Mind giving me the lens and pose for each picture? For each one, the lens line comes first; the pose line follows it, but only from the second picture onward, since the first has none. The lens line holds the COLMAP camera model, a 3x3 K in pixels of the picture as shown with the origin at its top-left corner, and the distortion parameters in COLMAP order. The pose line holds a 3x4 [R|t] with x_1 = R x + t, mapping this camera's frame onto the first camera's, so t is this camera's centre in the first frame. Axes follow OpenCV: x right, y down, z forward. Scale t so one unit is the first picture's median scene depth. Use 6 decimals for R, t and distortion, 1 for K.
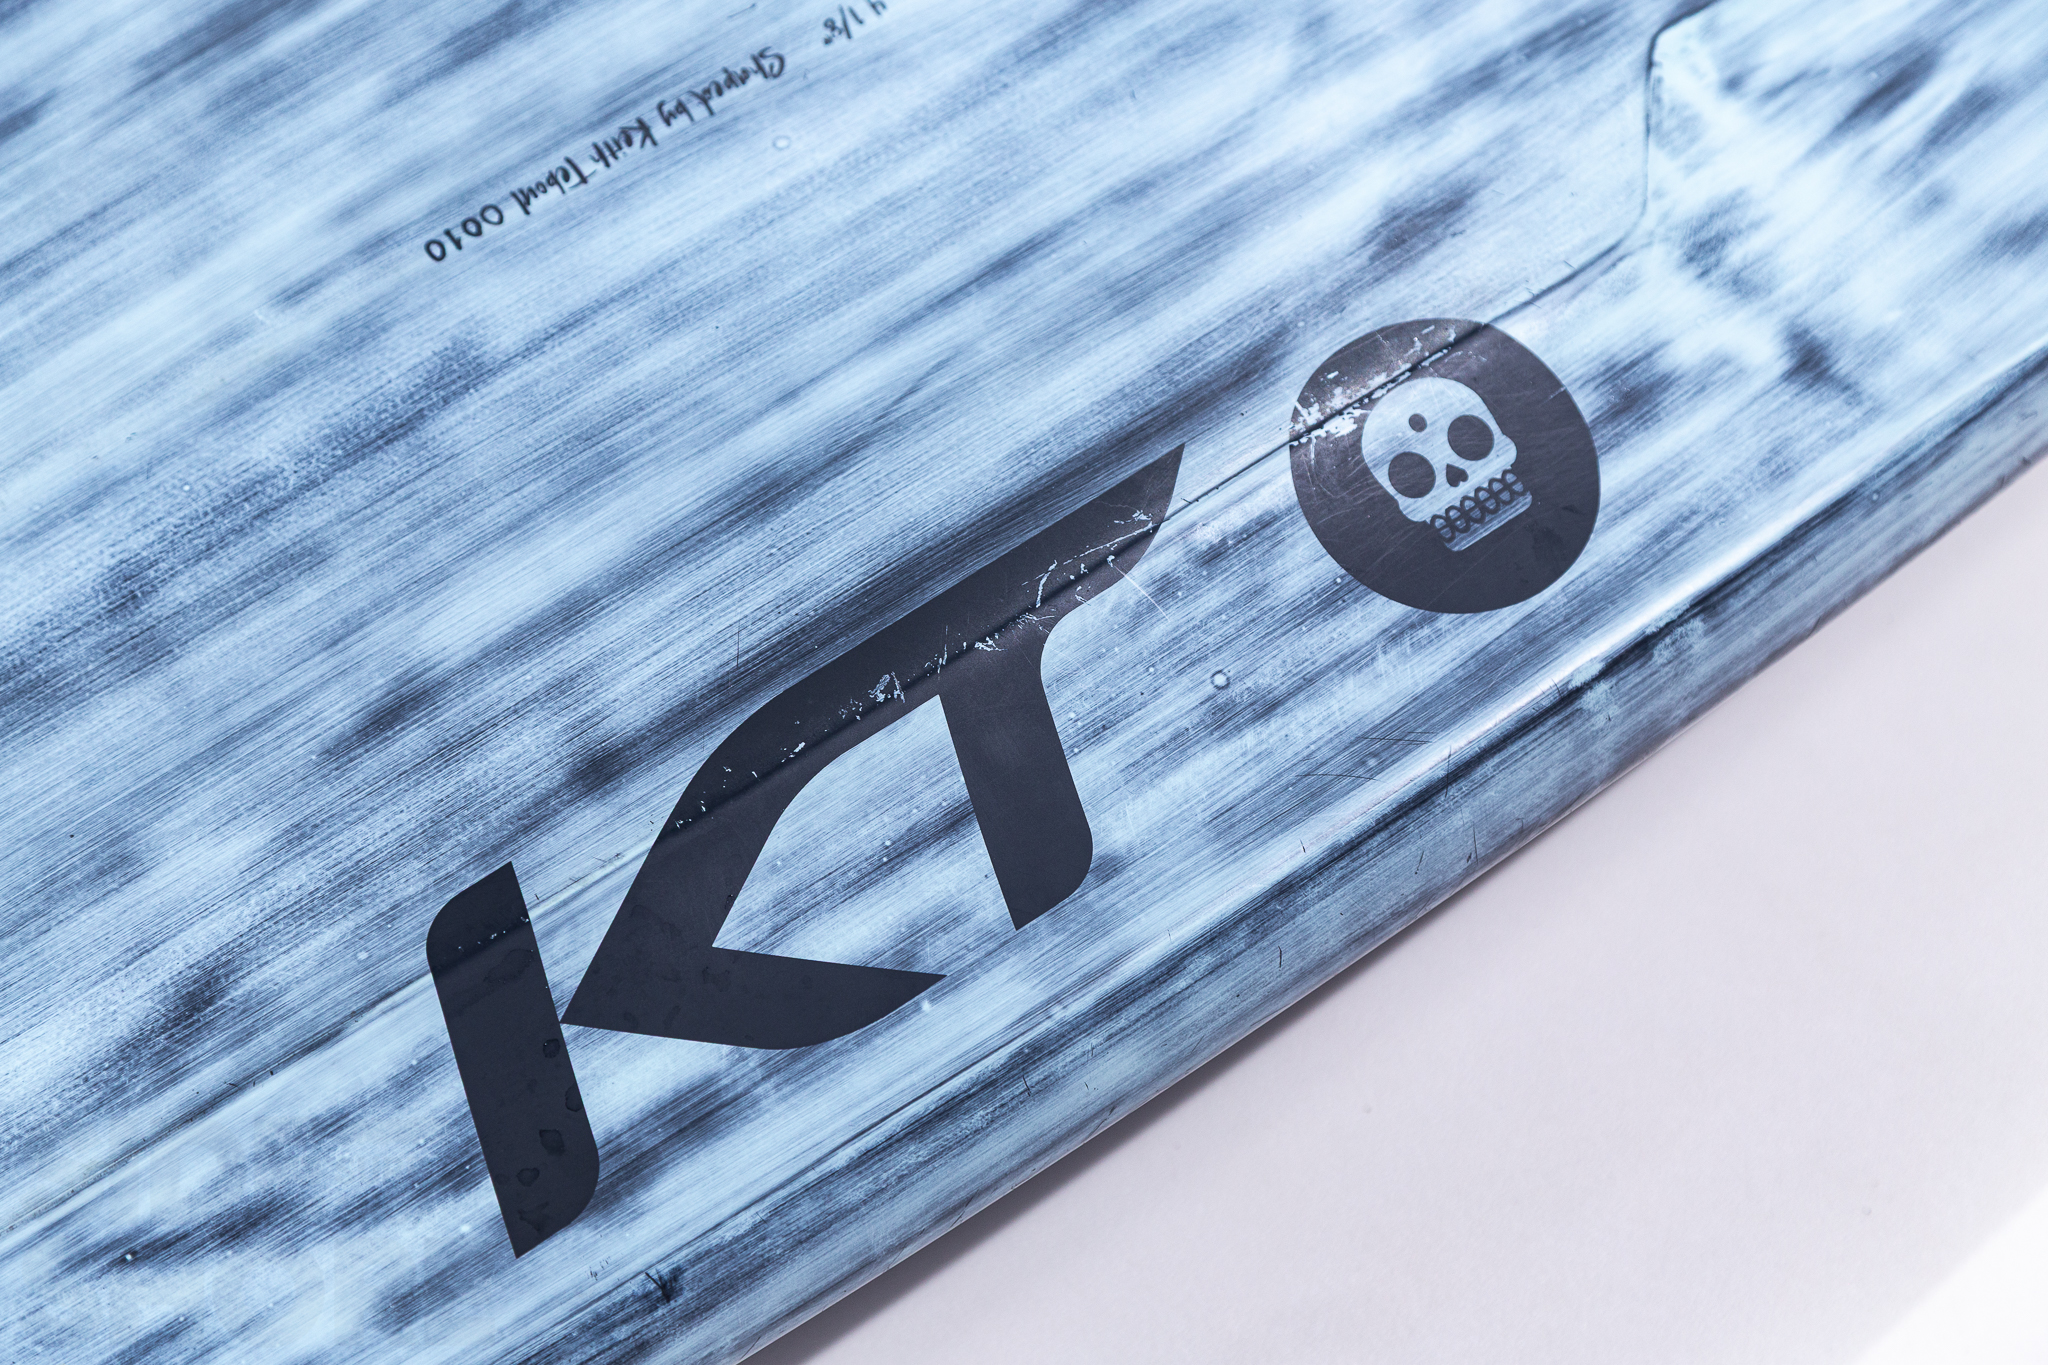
lens RADIAL K [[4850.6, 0, 1024.0], [0, 4850.6, 682.5], [0, 0, 1]] dist [-0.276933, -0.464062]
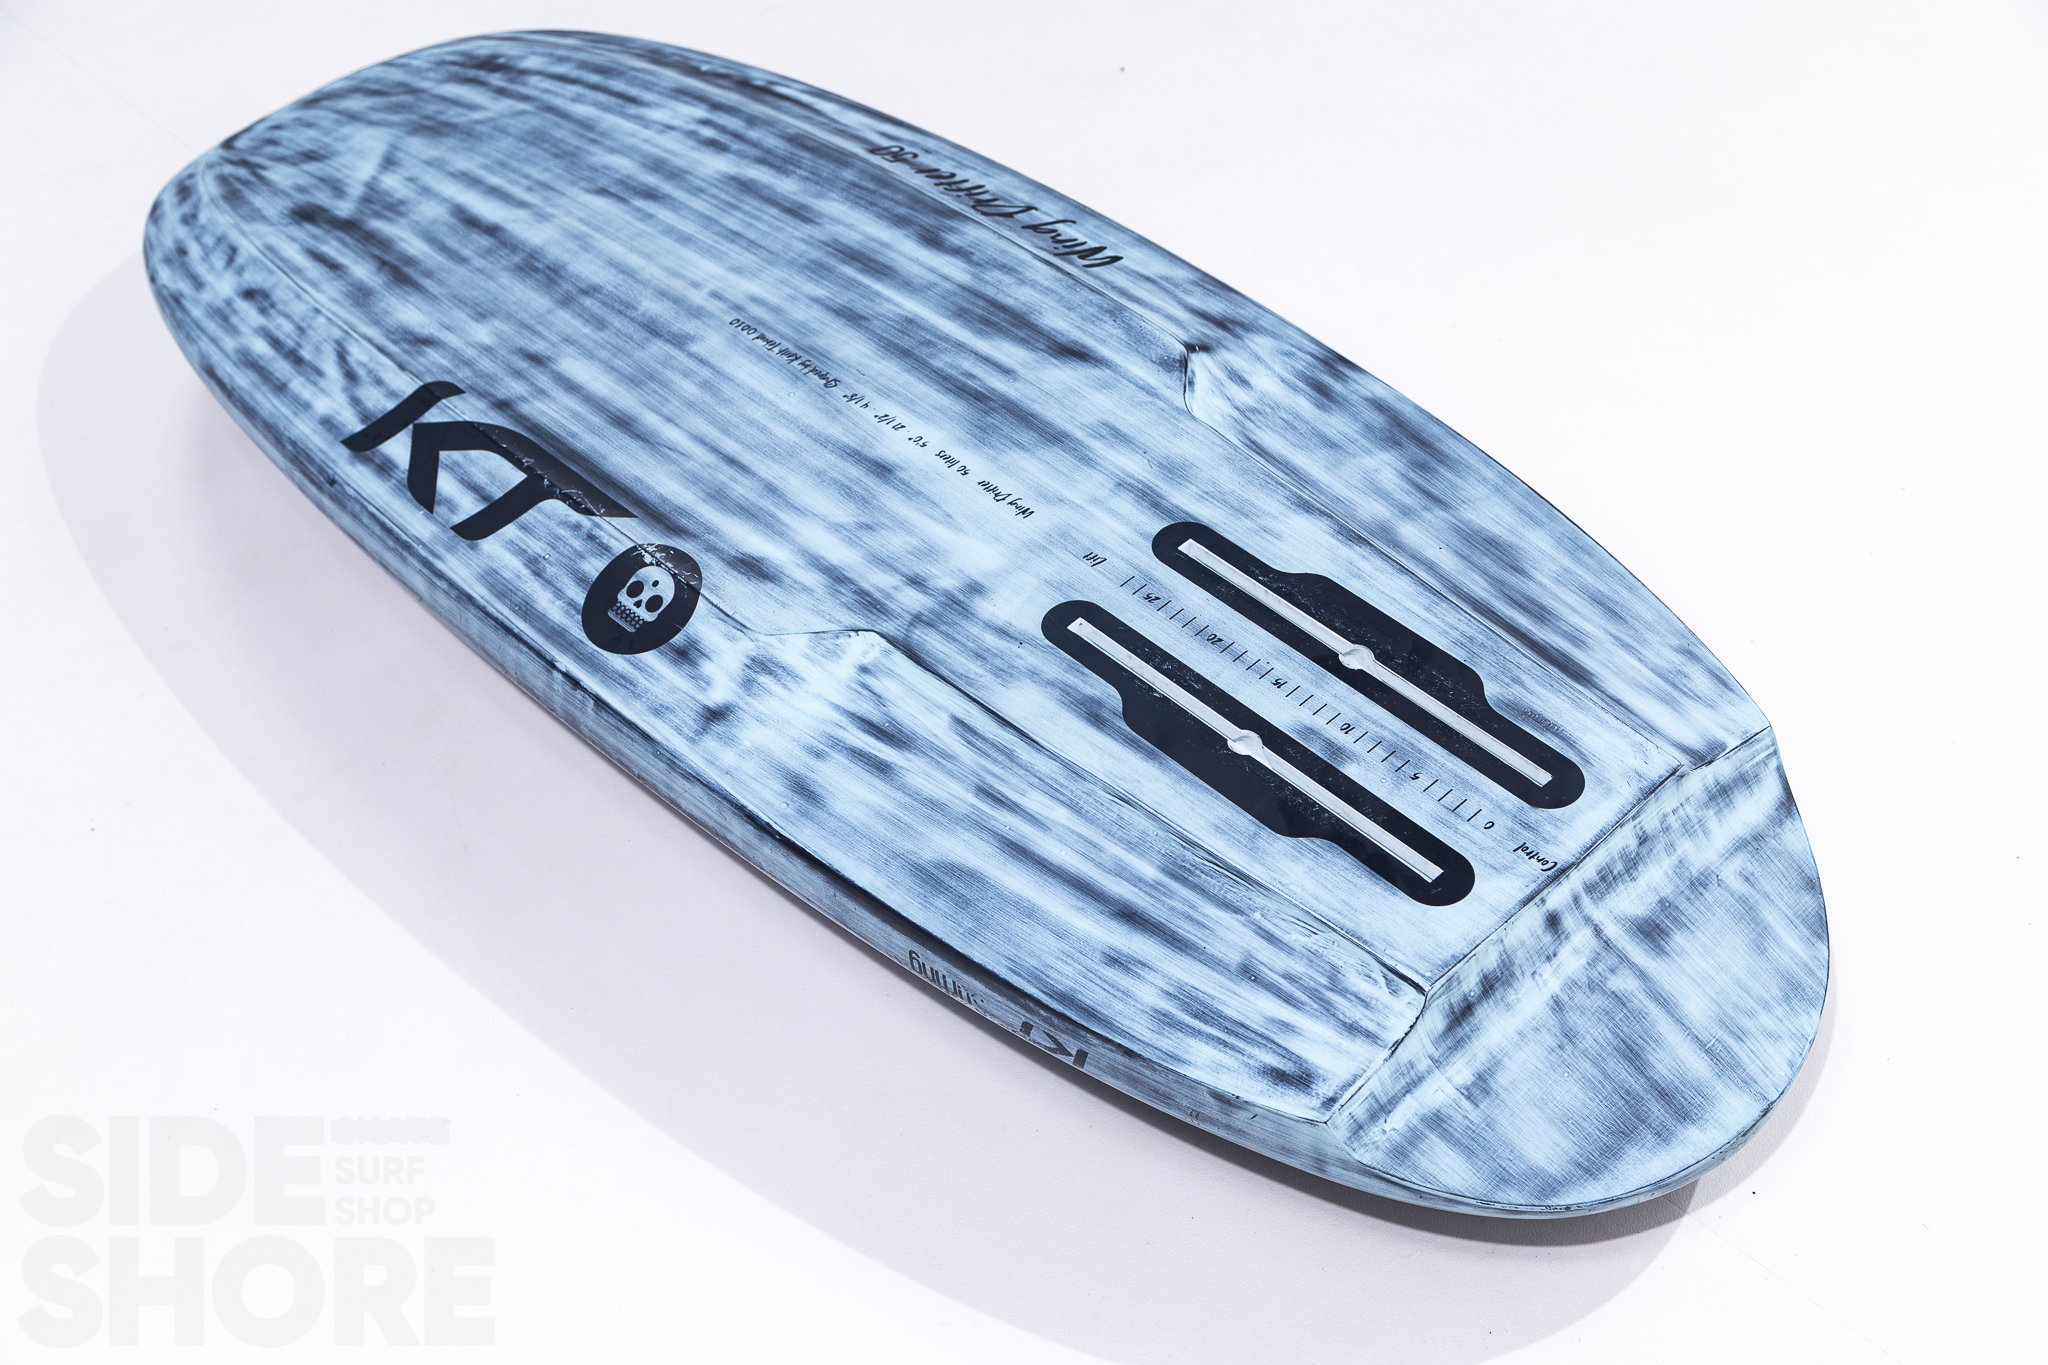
lens RADIAL K [[2587.2, 0, 1024.0], [0, 2587.2, 682.5], [0, 0, 1]] dist [-0.065500, -0.007747]
pose [[0.089462, 0.699412, -0.709098, 1.070442], [-0.742918, 0.521054, 0.420208, -0.722485], [0.663377, 0.489209, 0.566221, 0.406687]]
